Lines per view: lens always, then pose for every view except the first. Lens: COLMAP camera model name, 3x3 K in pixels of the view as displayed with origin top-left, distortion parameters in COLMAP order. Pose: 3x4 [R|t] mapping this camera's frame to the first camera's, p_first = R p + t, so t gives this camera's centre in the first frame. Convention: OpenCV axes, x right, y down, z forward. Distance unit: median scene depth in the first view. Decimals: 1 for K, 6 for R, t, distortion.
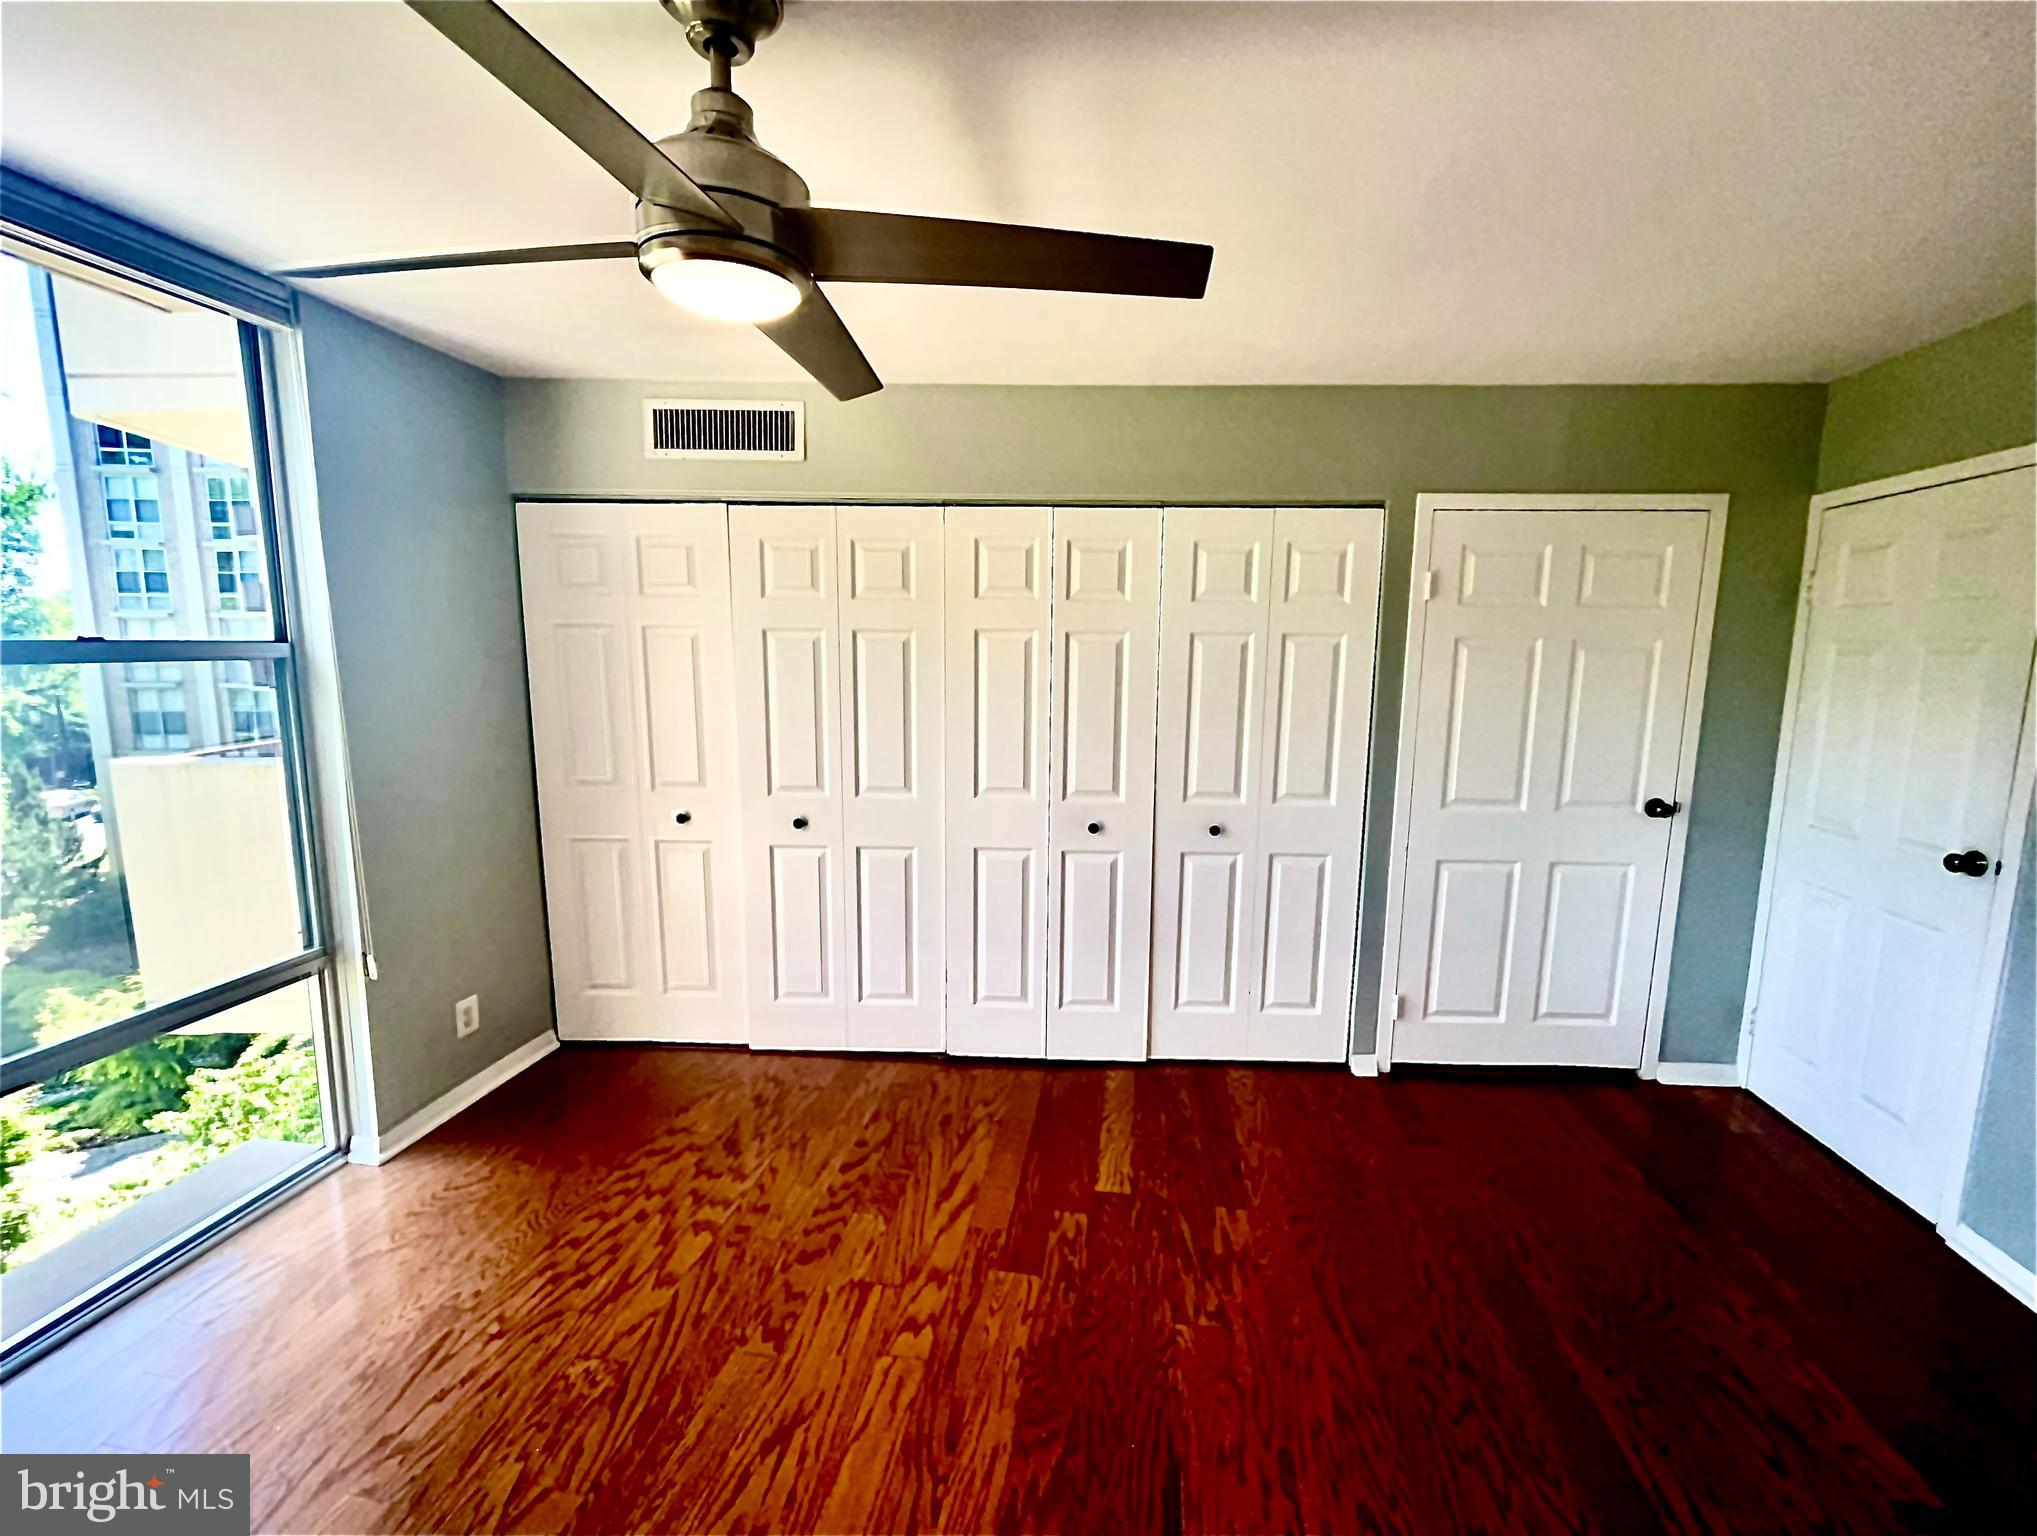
lens RADIAL K [[848.8, 0, 1018.5], [0, 848.8, 768.0], [0, 0, 1]] dist [-0.000493, 0.000416]
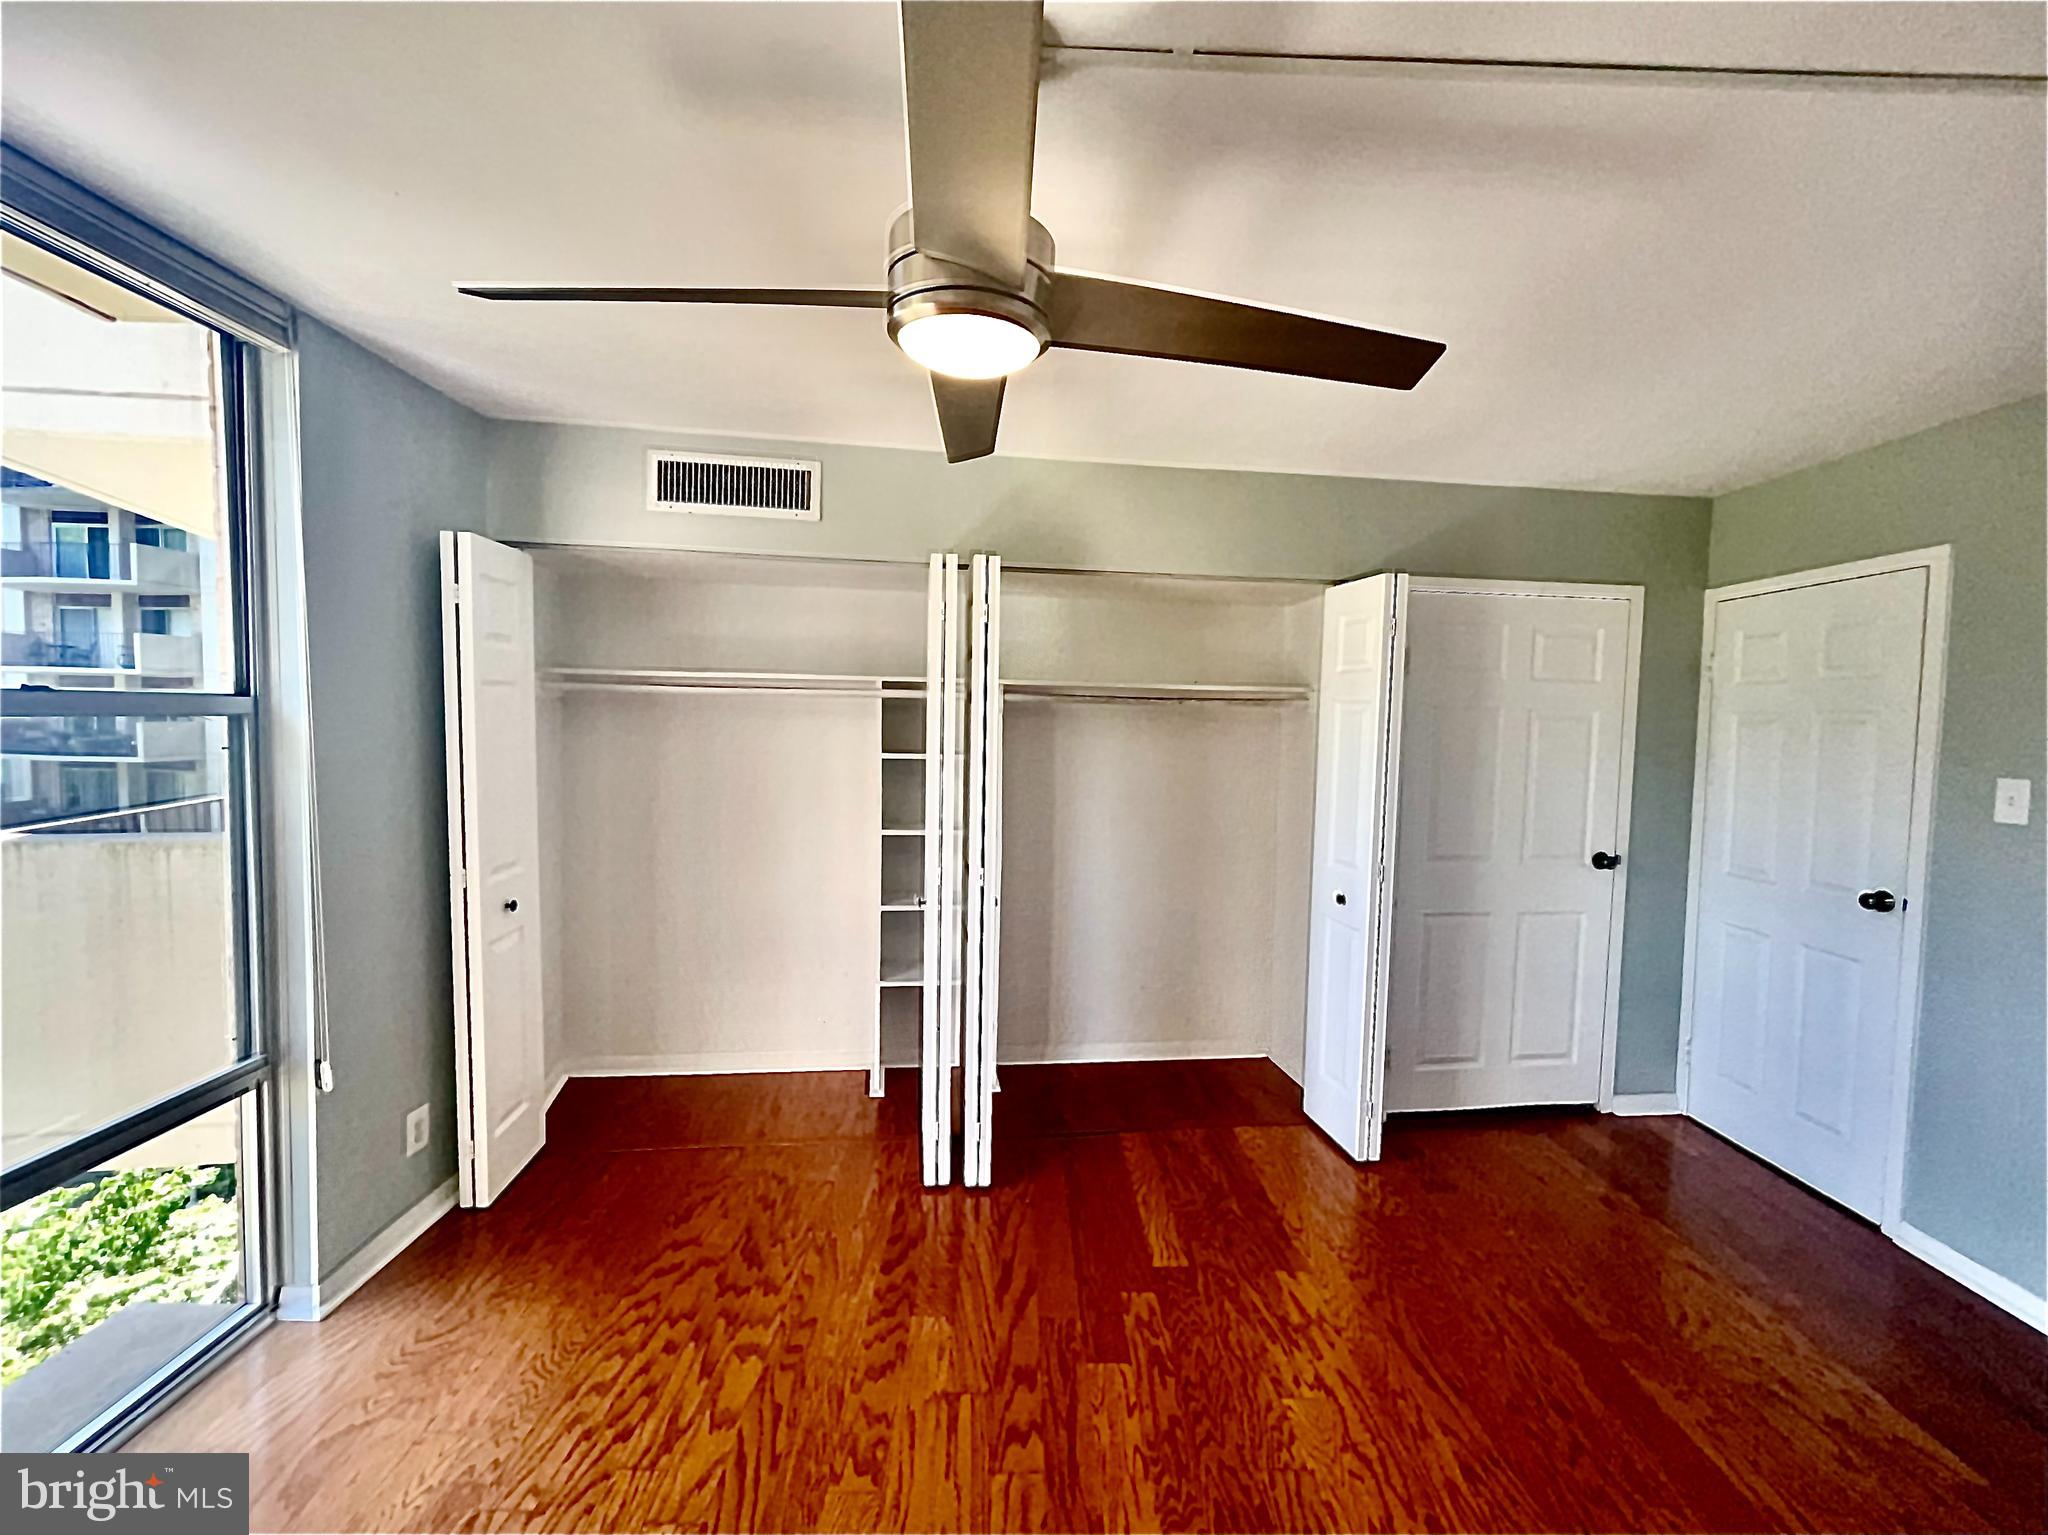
lens RADIAL K [[848.5, 0, 1024.0], [0, 848.5, 767.5], [0, 0, 1]] dist [0.002308, -0.000440]
pose [[0.986255, -0.000689, 0.165230, -0.232835], [0.014087, 0.996701, -0.079932, 0.004851], [-0.164629, 0.081161, 0.983011, 0.025725]]
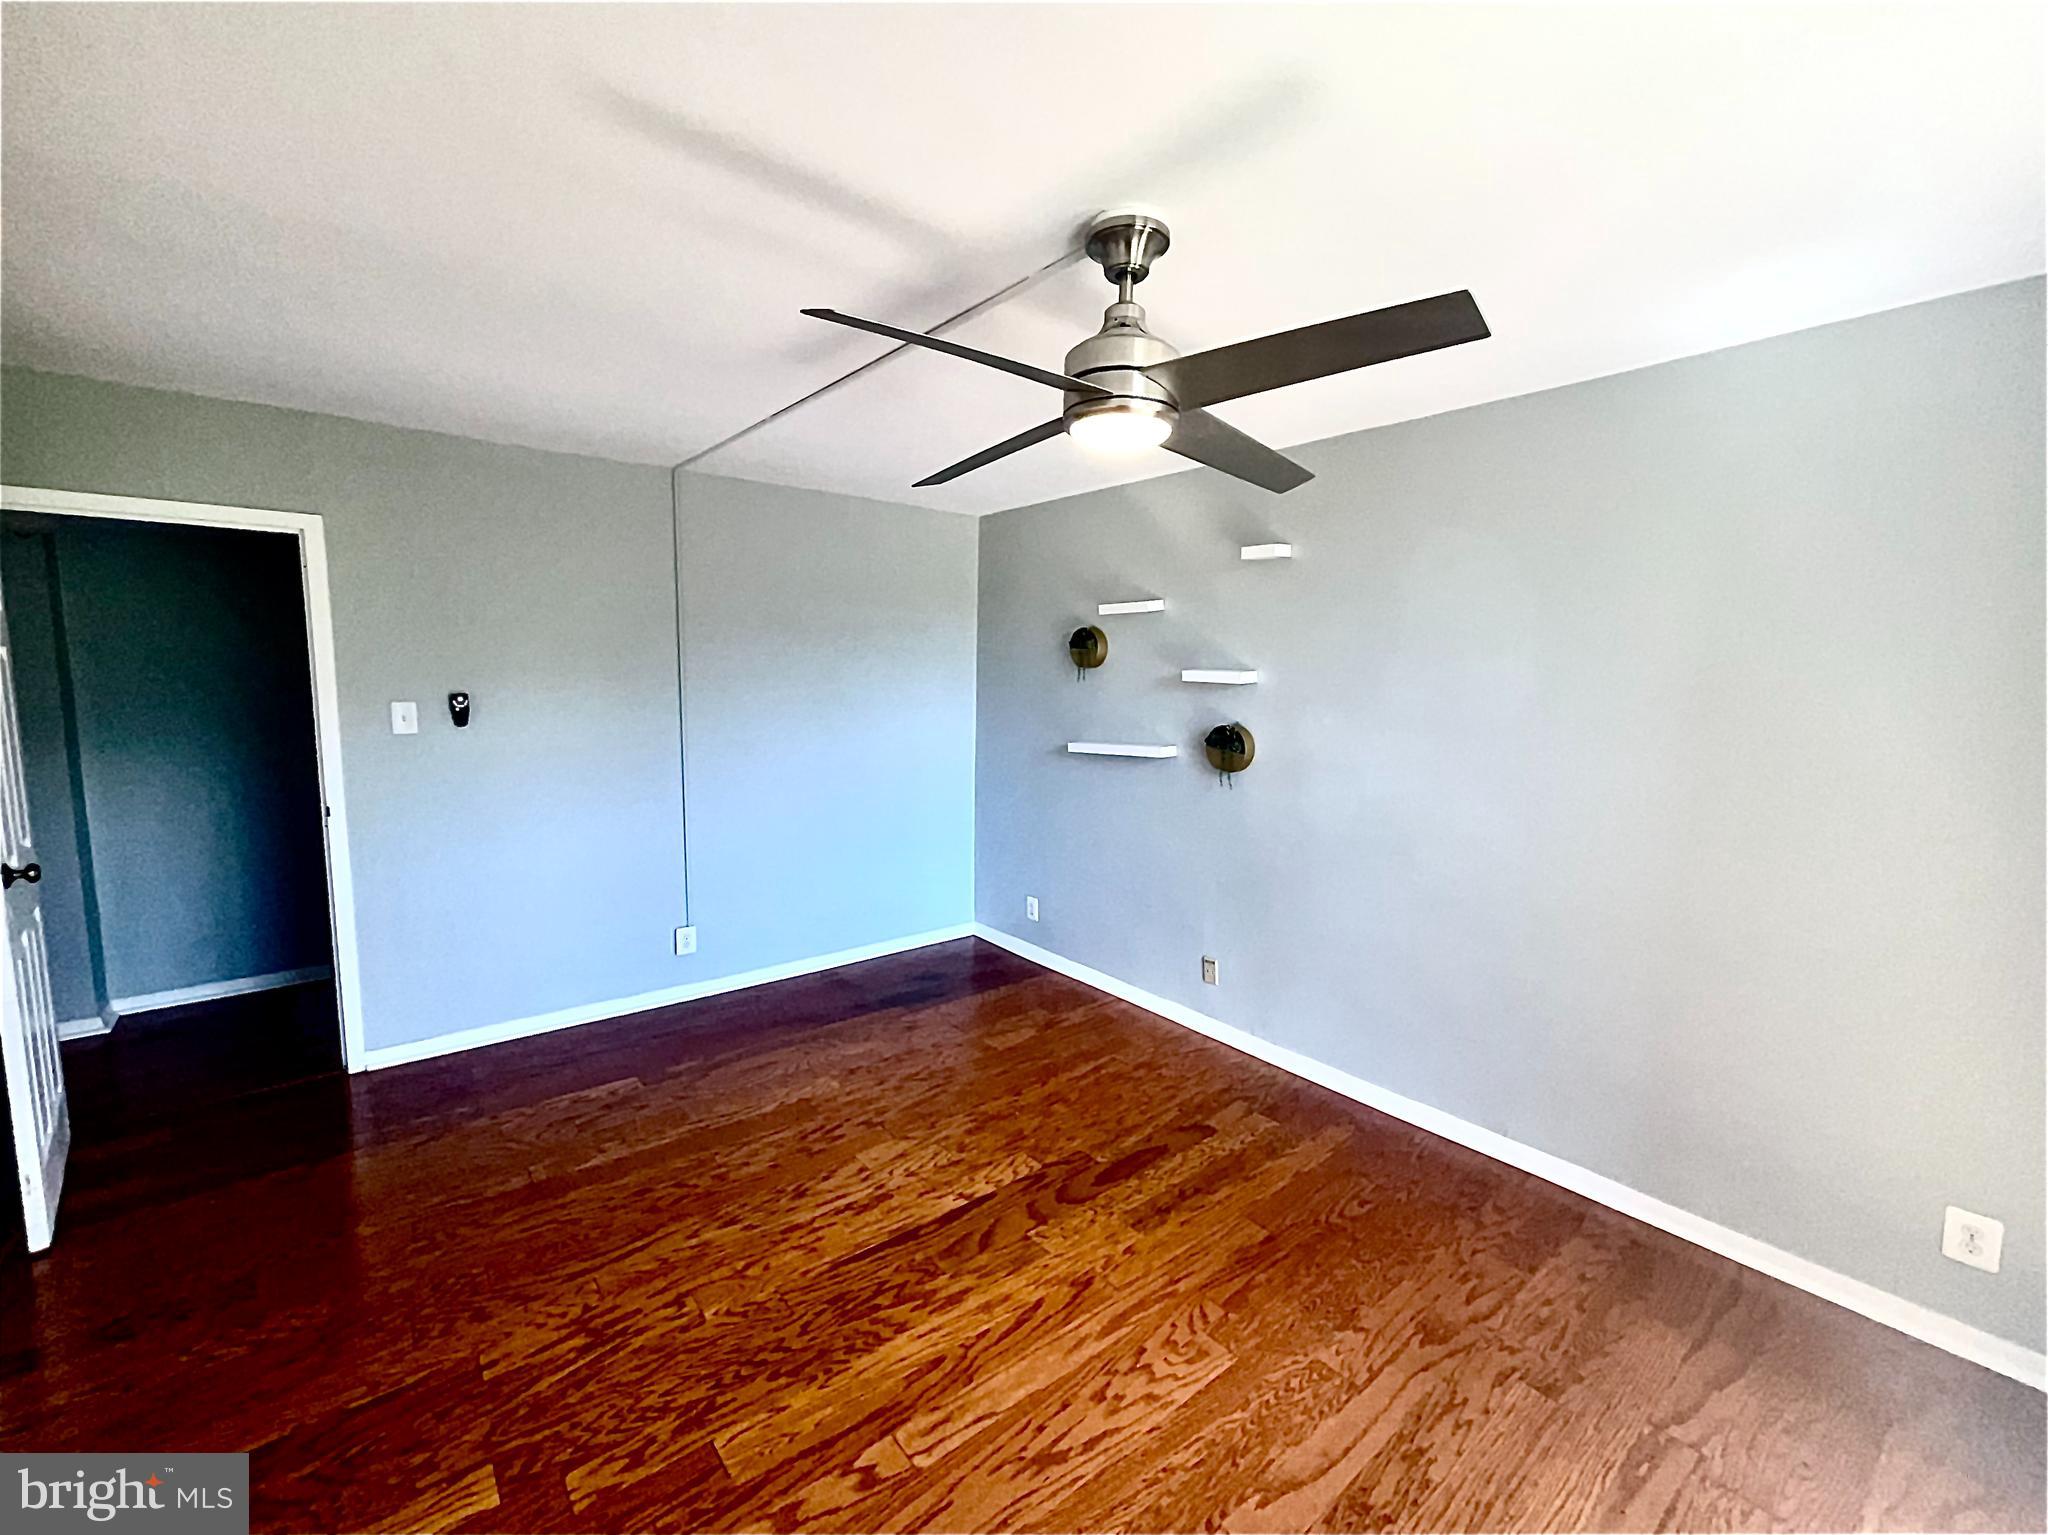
lens RADIAL K [[853.4, 0, 1024.0], [0, 853.4, 767.5], [0, 0, 1]] dist [-0.000493, 0.000416]
pose [[-0.742409, -0.100226, 0.662407, -0.636147], [0.073533, 0.970582, 0.229268, -0.188110], [-0.665899, 0.218919, -0.713199, 1.165456]]
